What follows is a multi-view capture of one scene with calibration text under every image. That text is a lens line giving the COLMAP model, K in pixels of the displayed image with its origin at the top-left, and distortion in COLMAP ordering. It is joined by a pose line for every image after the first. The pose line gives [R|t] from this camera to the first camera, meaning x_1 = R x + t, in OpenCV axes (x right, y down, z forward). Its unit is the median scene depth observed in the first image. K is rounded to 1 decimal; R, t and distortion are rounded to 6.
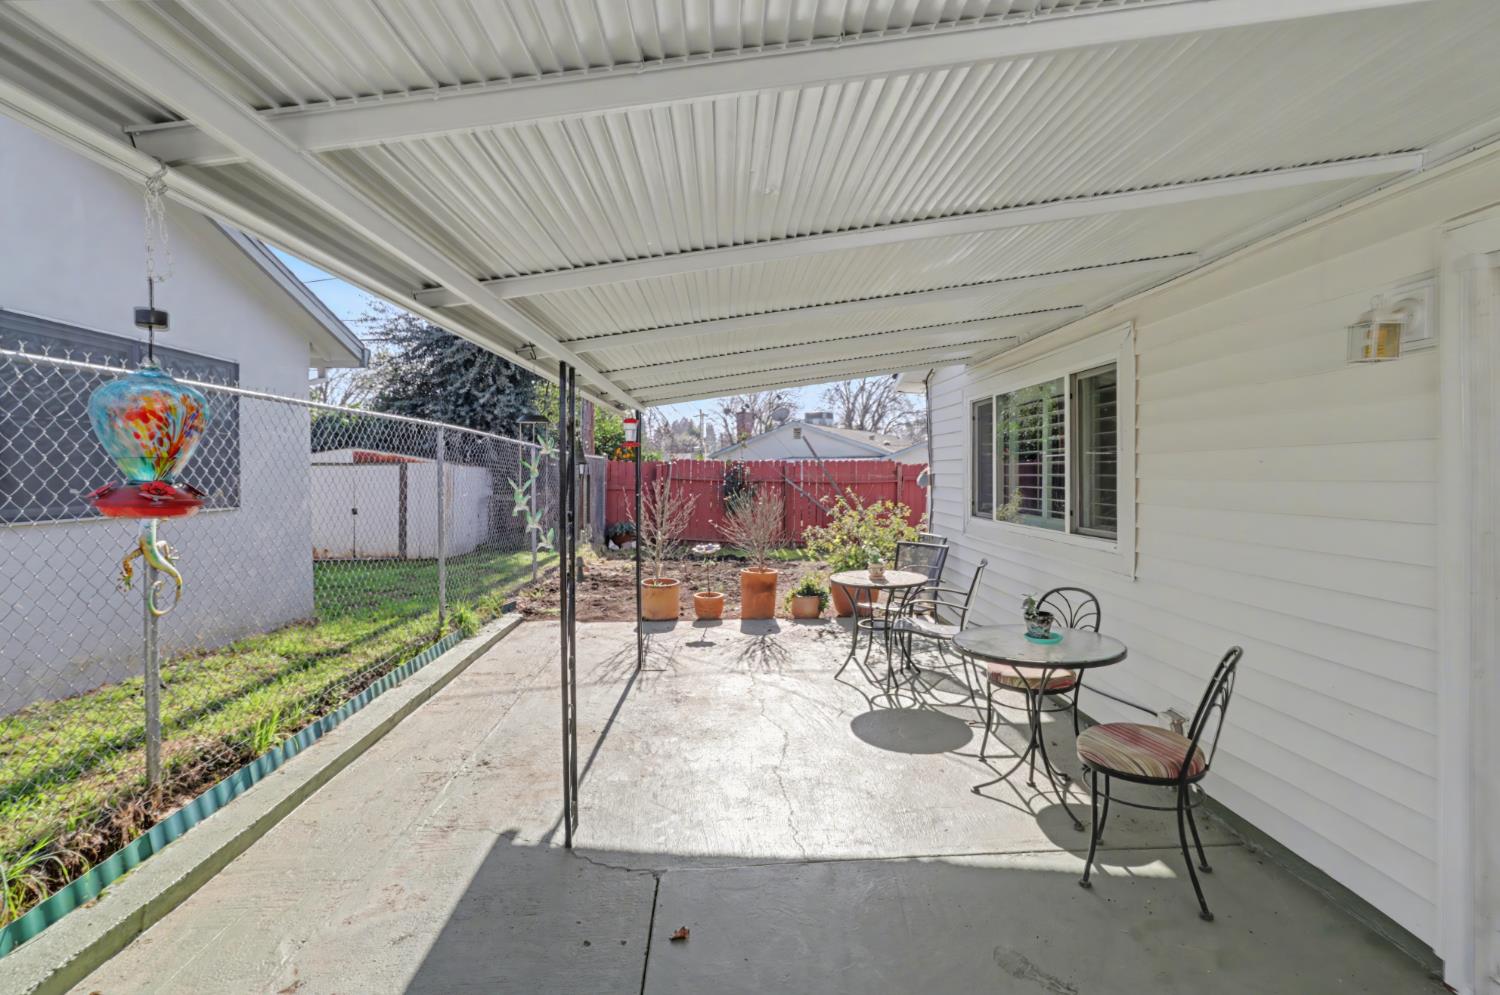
lens RADIAL K [[724.3, 0, 754.5], [0, 724.3, 480.7], [0, 0, 1]] dist [-0.002443, 0.011520]
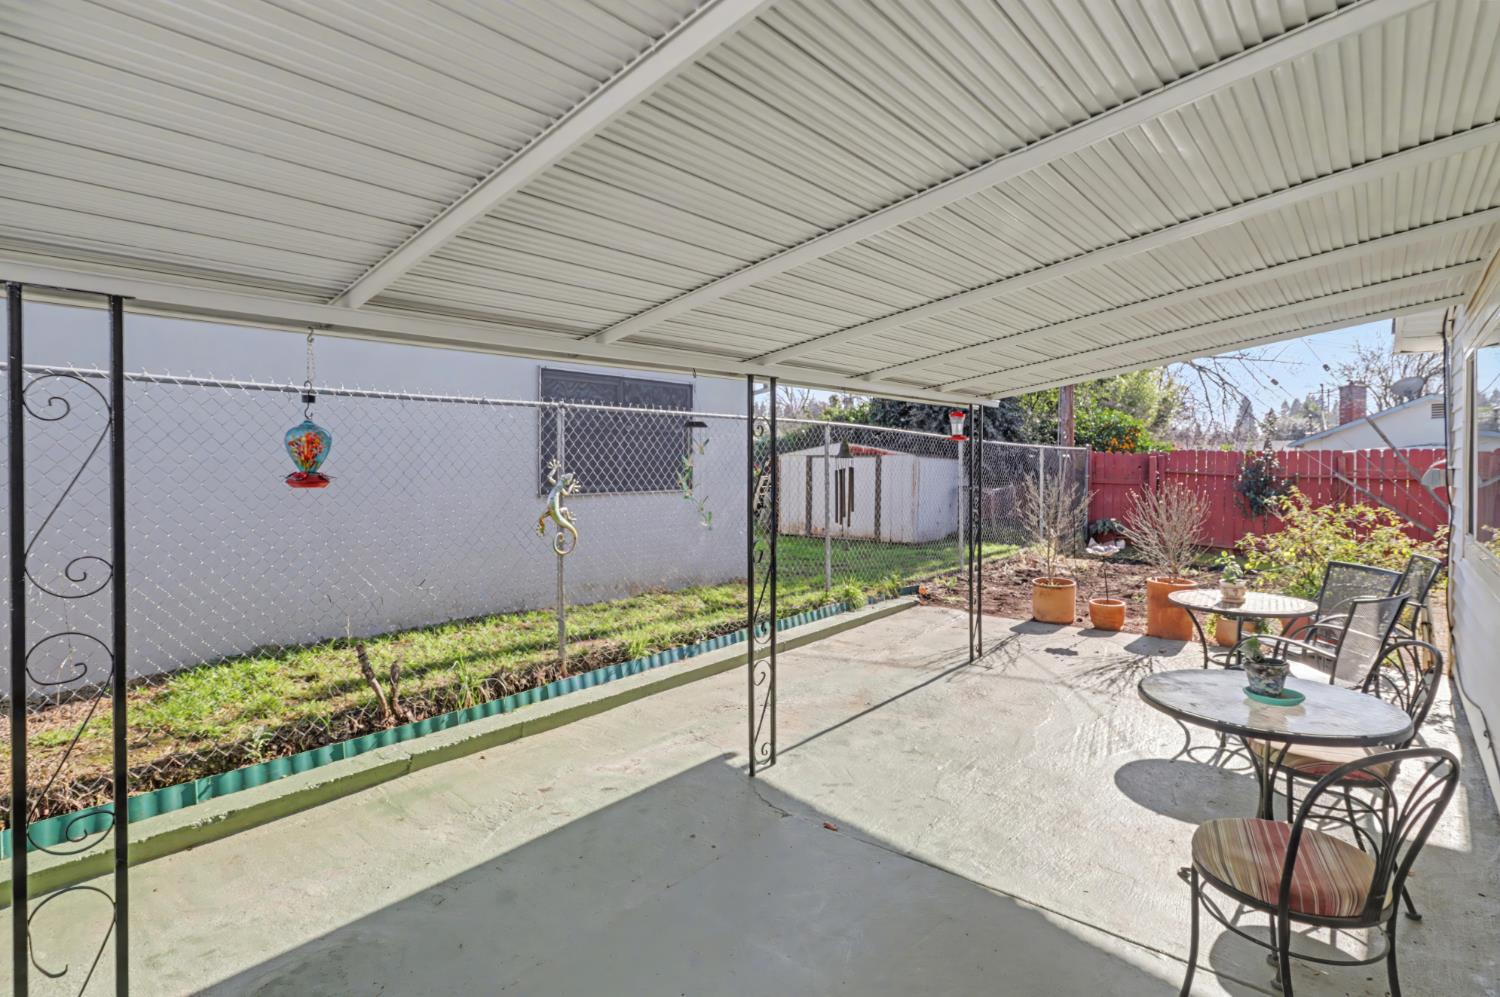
lens RADIAL K [[736.3, 0, 758.3], [0, 736.3, 475.1], [0, 0, 1]] dist [-0.005189, 0.000394]
pose [[0.725429, 0.011277, -0.688205, 0.399530], [-0.009036, 0.999936, 0.006861, -0.003310], [0.688238, 0.001241, 0.725484, 0.079258]]
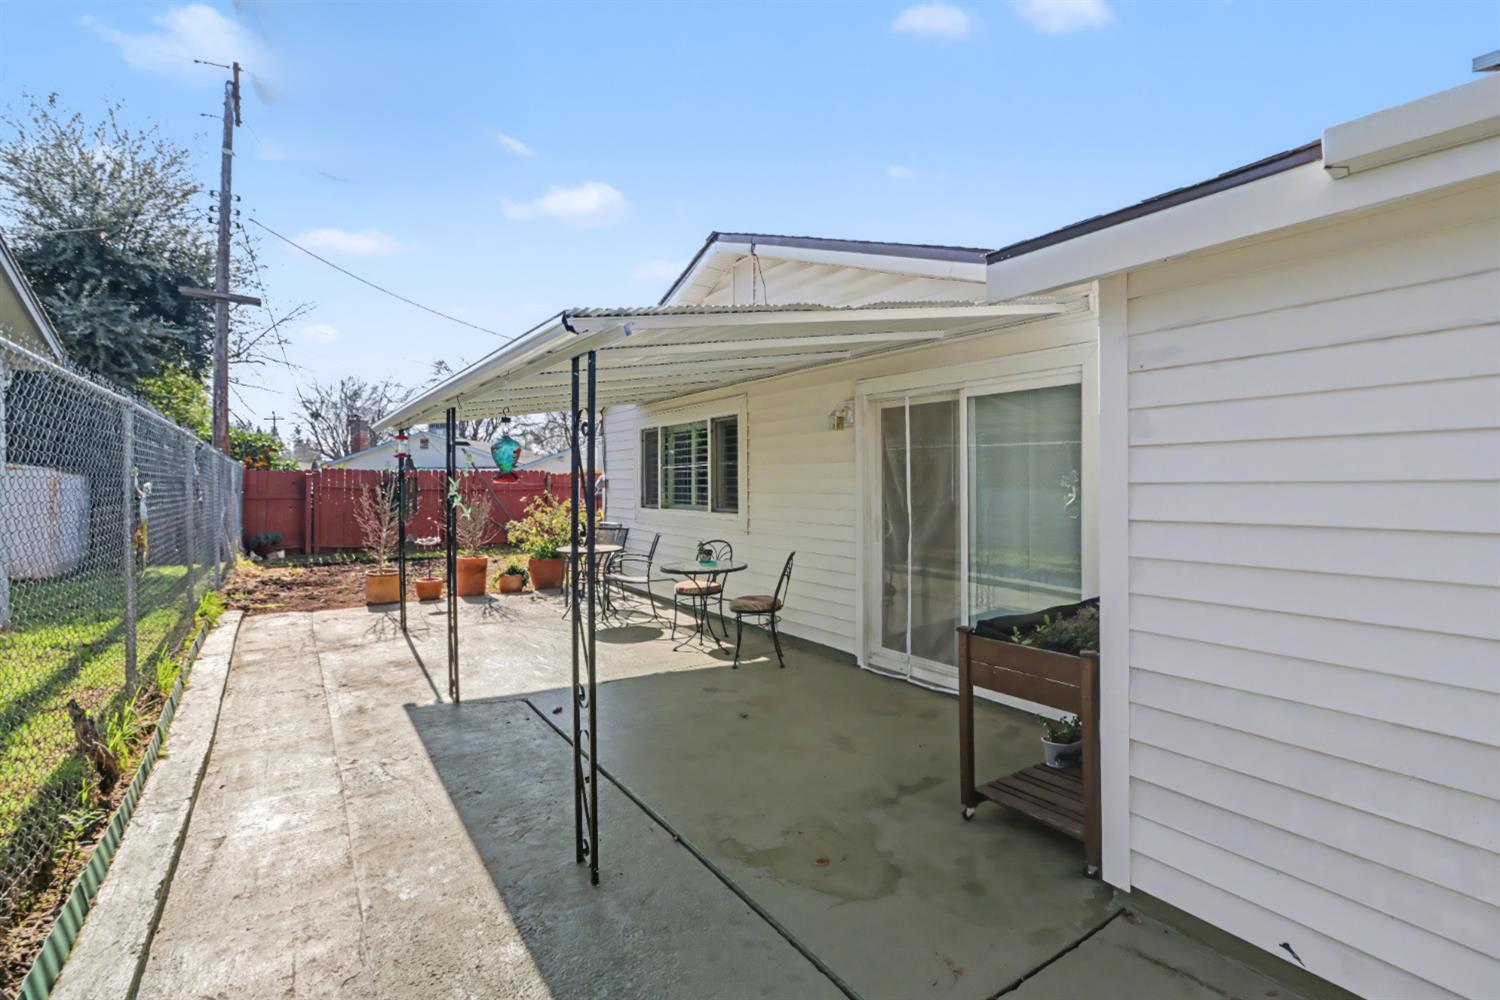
lens RADIAL K [[724.3, 0, 754.5], [0, 724.3, 483.2], [0, 0, 1]] dist [-0.002443, 0.011520]
pose [[0.859521, -0.002468, 0.511095, -0.346198], [0.008638, 0.999916, -0.009698, 0.022485], [-0.511028, 0.012750, 0.859470, -0.514038]]
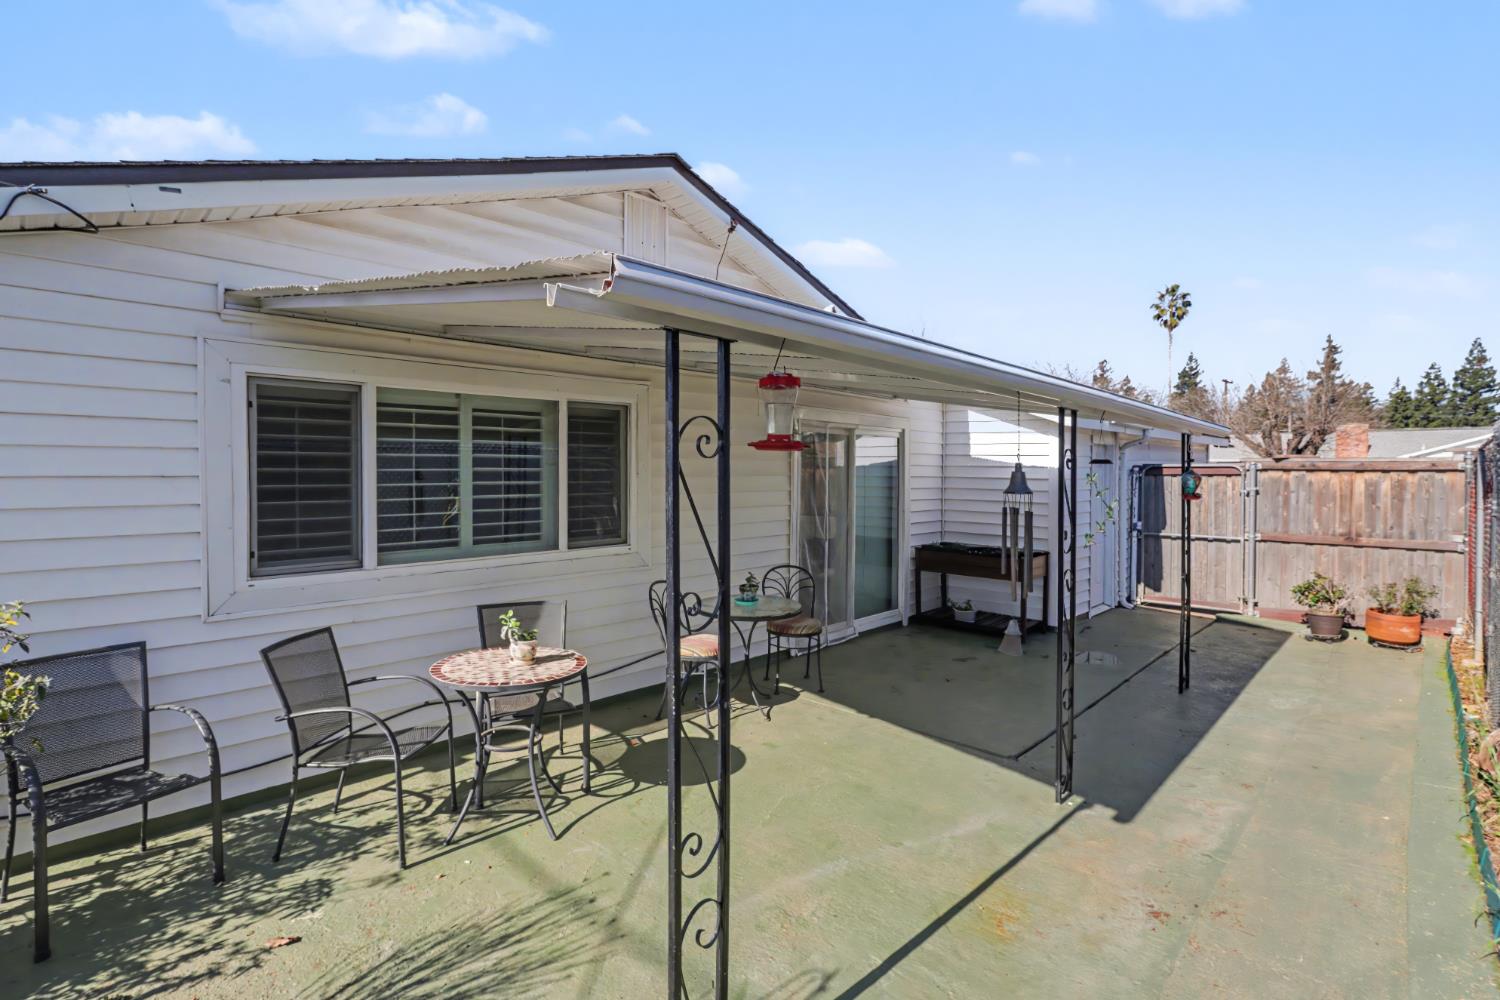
lens RADIAL K [[724.3, 0, 754.5], [0, 724.3, 483.2], [0, 0, 1]] dist [-0.002443, 0.011520]
pose [[-0.696900, -0.015690, 0.716996, -0.520251], [0.007713, 0.999539, 0.029369, -0.053925], [-0.717127, 0.025998, -0.696458, 1.529737]]
